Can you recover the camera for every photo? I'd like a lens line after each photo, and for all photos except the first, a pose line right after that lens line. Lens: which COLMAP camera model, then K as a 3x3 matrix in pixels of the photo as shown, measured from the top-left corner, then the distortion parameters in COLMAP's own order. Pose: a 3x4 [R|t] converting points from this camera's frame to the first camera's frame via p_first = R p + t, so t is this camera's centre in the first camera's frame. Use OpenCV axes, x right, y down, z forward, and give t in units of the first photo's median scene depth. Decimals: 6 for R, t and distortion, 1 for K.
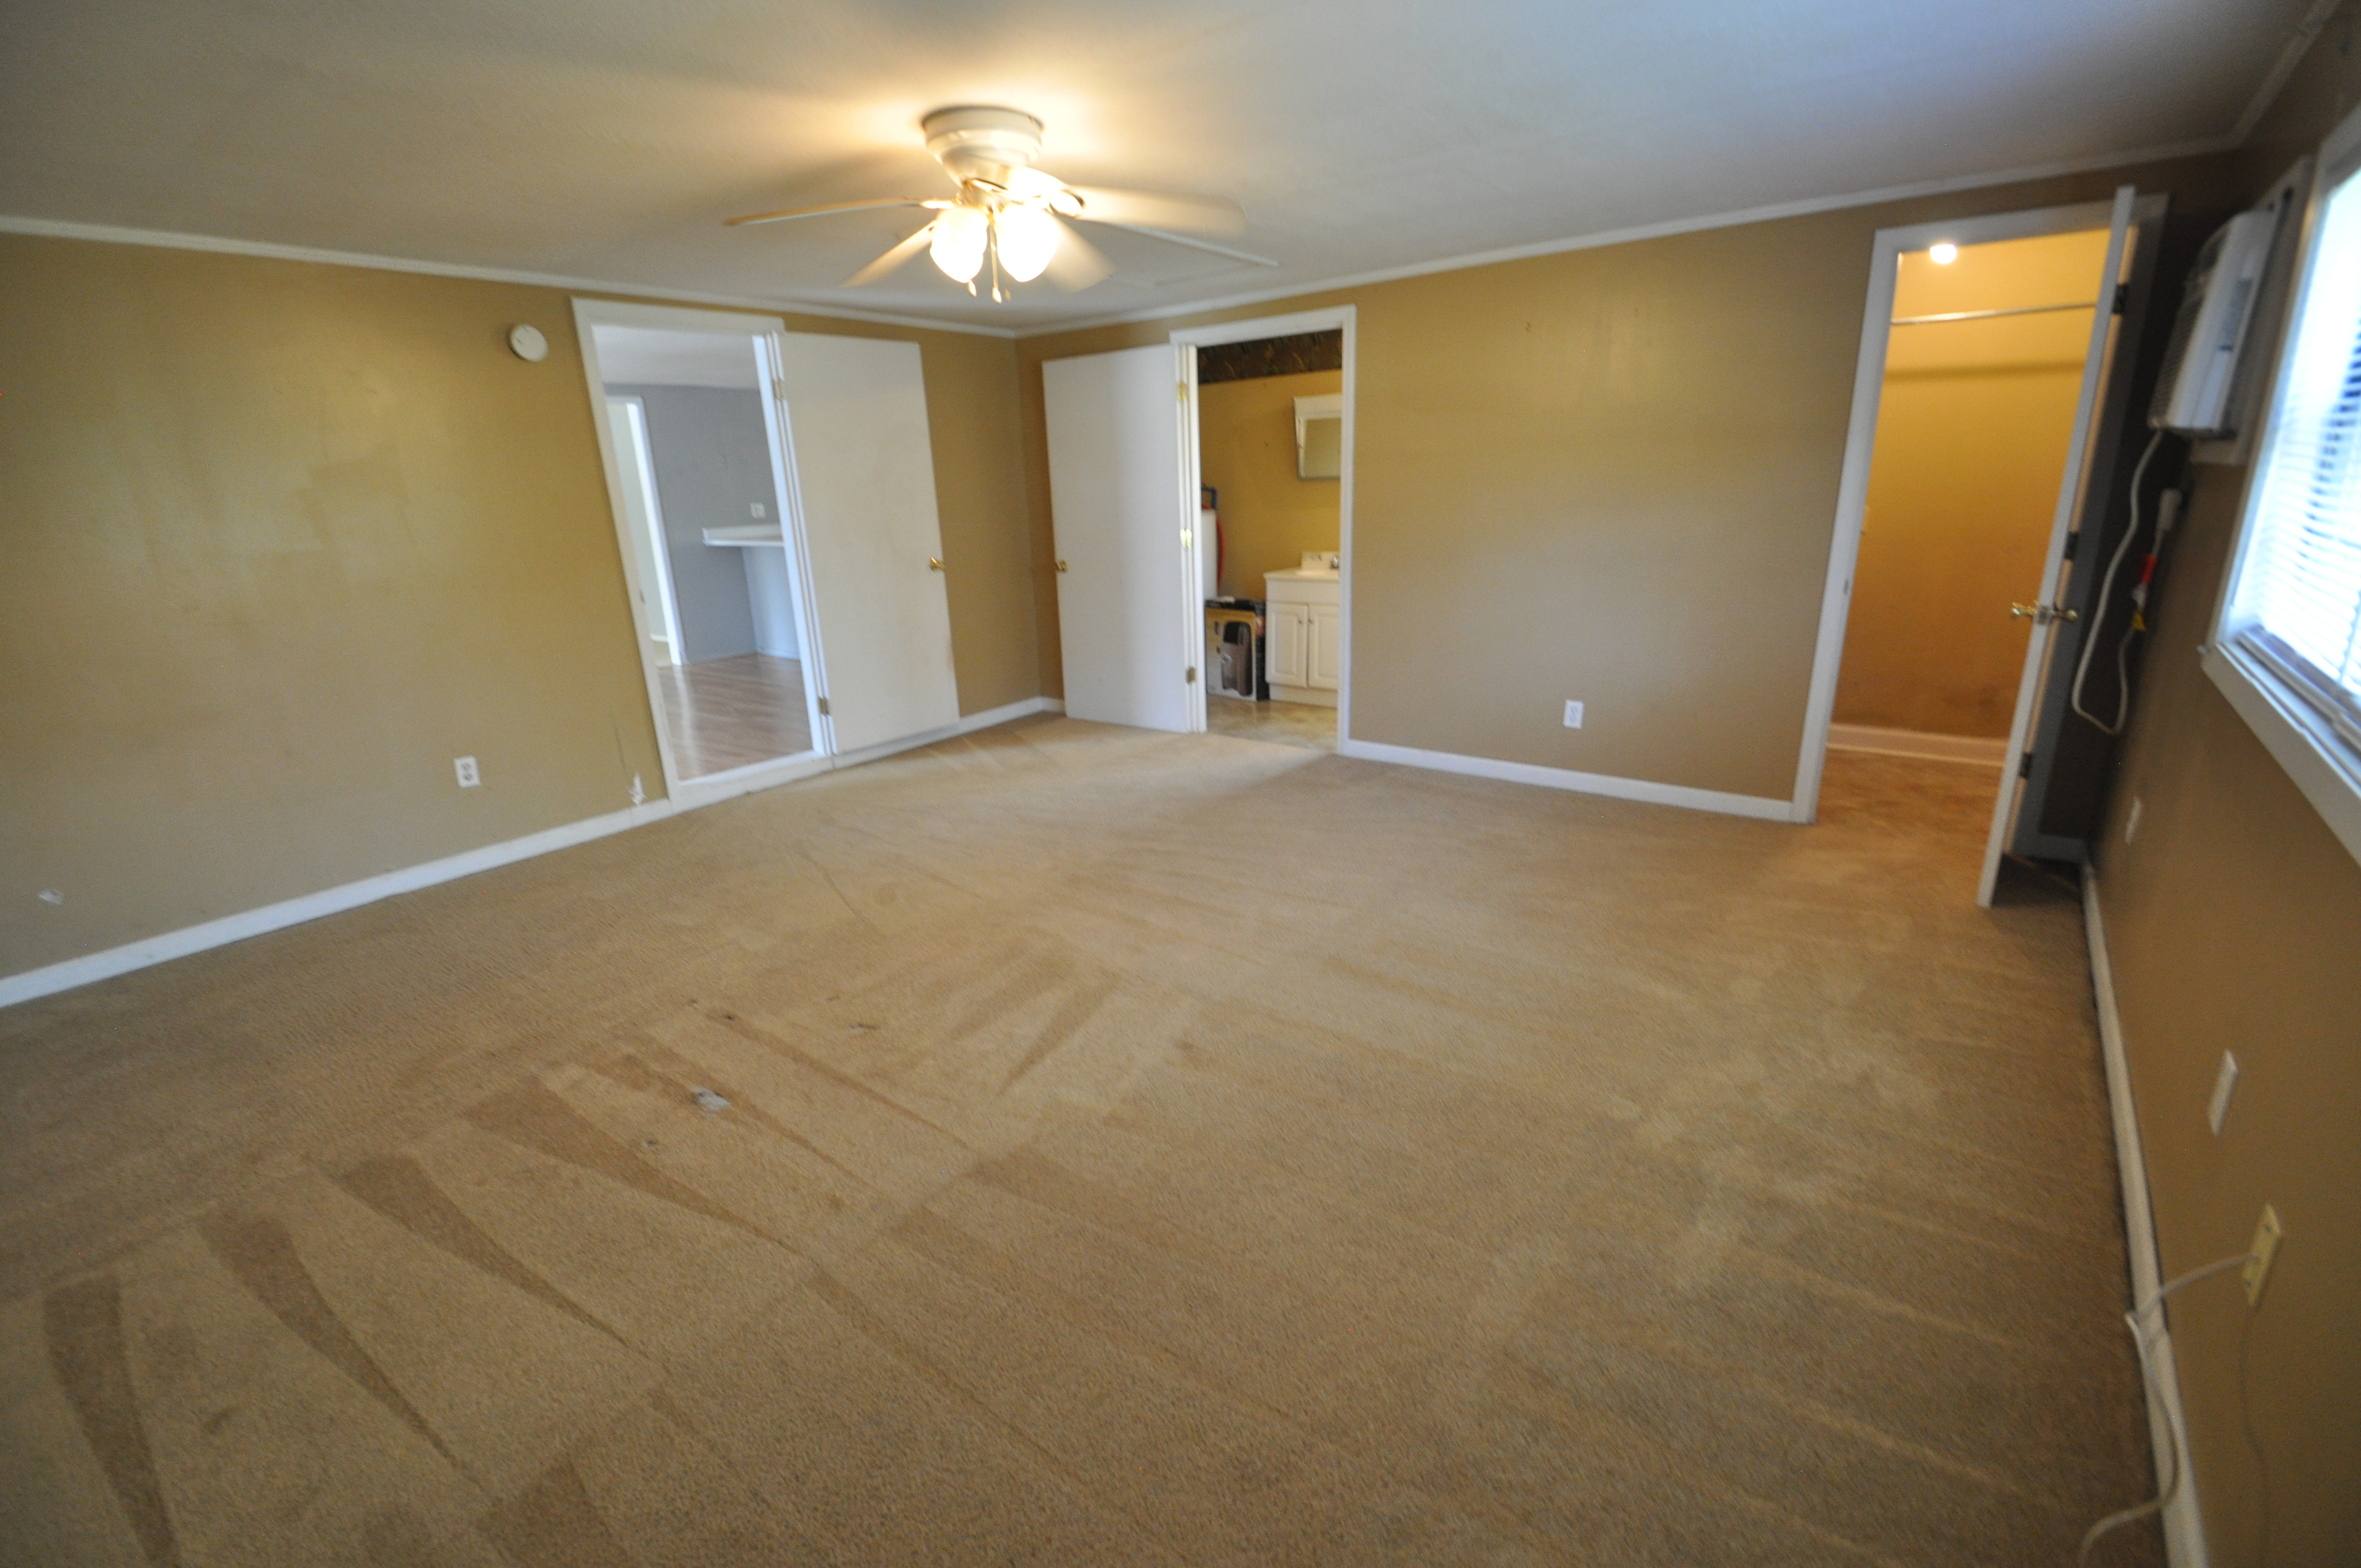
lens RADIAL K [[1054.3, 0, 1180.5], [0, 1054.3, 784.0], [0, 0, 1]] dist [0.000314, -0.000033]
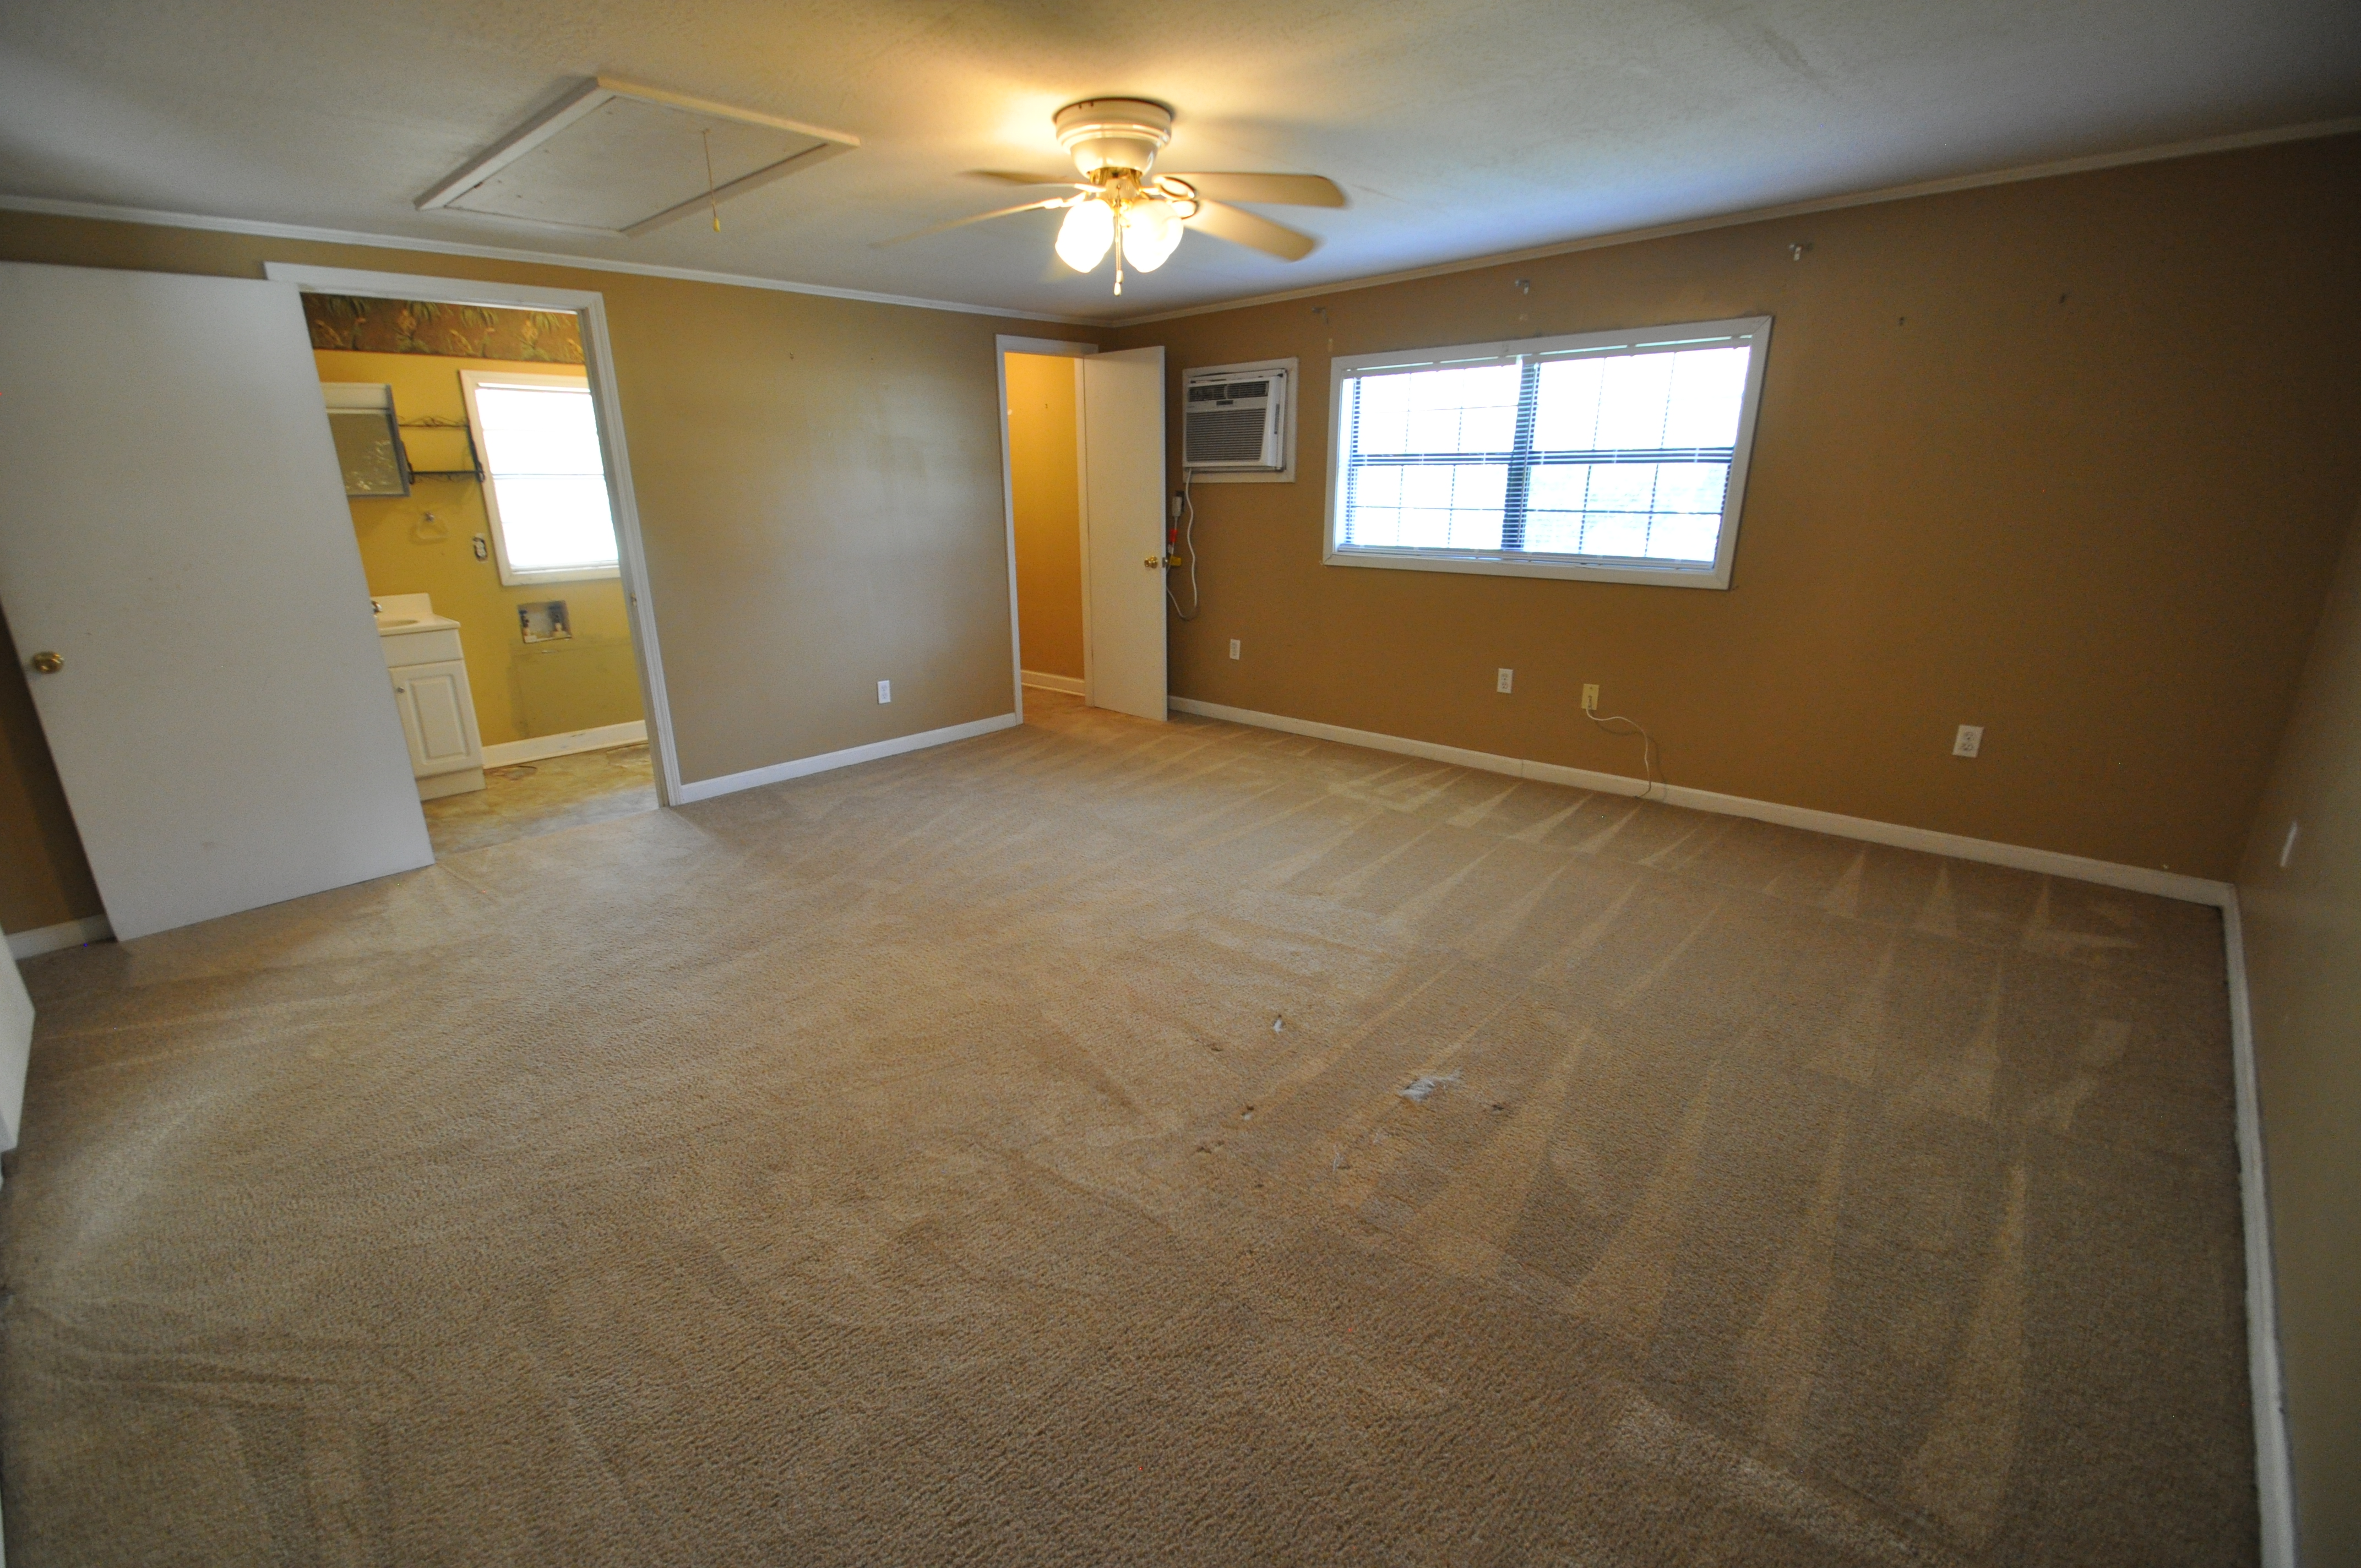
lens RADIAL K [[1003.0, 0, 1180.5], [0, 1003.0, 784.0], [0, 0, 1]] dist [-0.020361, 0.000040]
pose [[0.076940, -0.265453, 0.961049, -0.911856], [0.284583, 0.929655, 0.233998, -0.178074], [-0.955559, 0.255494, 0.147071, 0.702804]]
